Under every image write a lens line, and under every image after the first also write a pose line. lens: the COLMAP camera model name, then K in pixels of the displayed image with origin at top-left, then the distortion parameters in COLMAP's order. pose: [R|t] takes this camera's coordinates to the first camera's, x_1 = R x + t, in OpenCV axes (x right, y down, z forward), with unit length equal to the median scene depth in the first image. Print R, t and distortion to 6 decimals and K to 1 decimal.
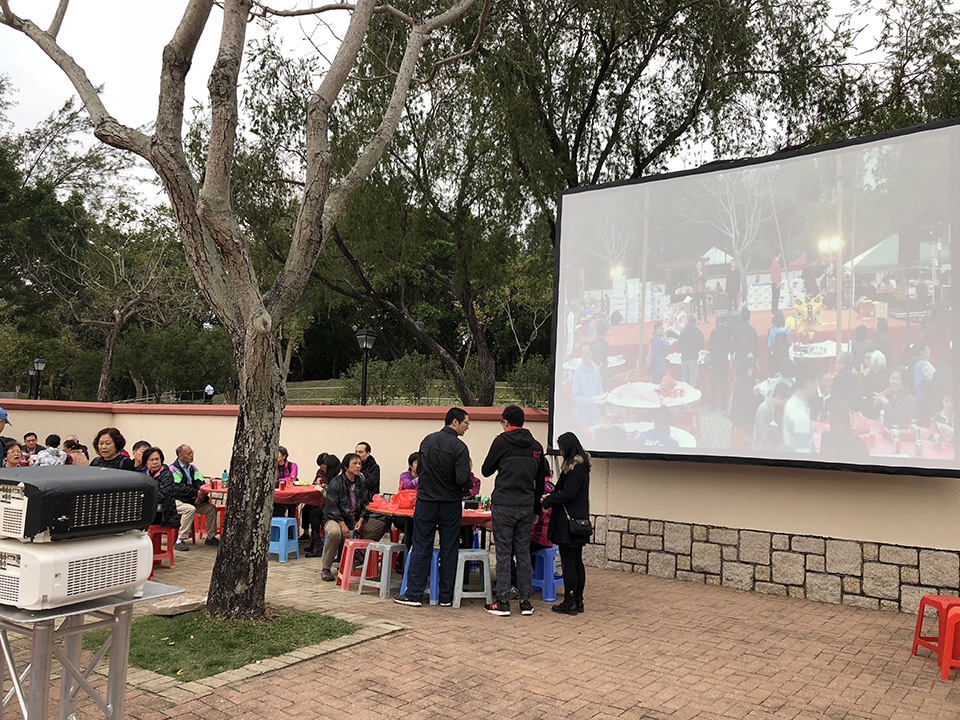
lens RADIAL K [[791.3, 0, 475.4], [0, 791.3, 361.6], [0, 0, 1]] dist [0.025212, -0.000705]
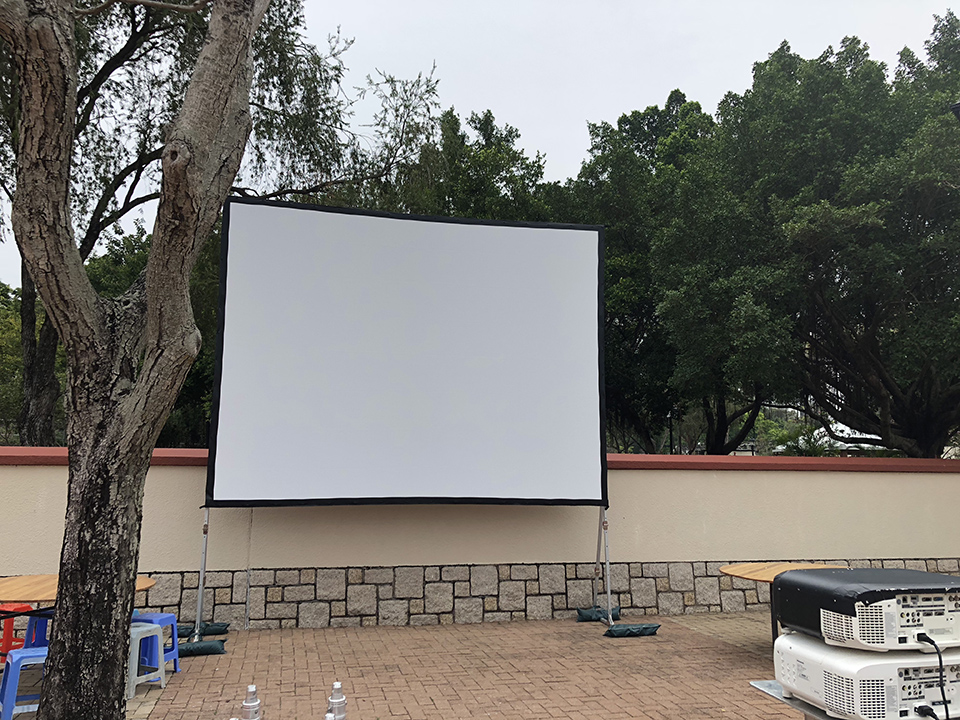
lens RADIAL K [[791.3, 0, 477.6], [0, 791.3, 360.0], [0, 0, 1]] dist [0.025212, -0.000705]
pose [[0.647544, 0.076209, 0.758208, -0.414975], [-0.054230, 0.997073, -0.053902, -0.007361], [-0.760096, -0.006214, 0.649781, 0.260220]]
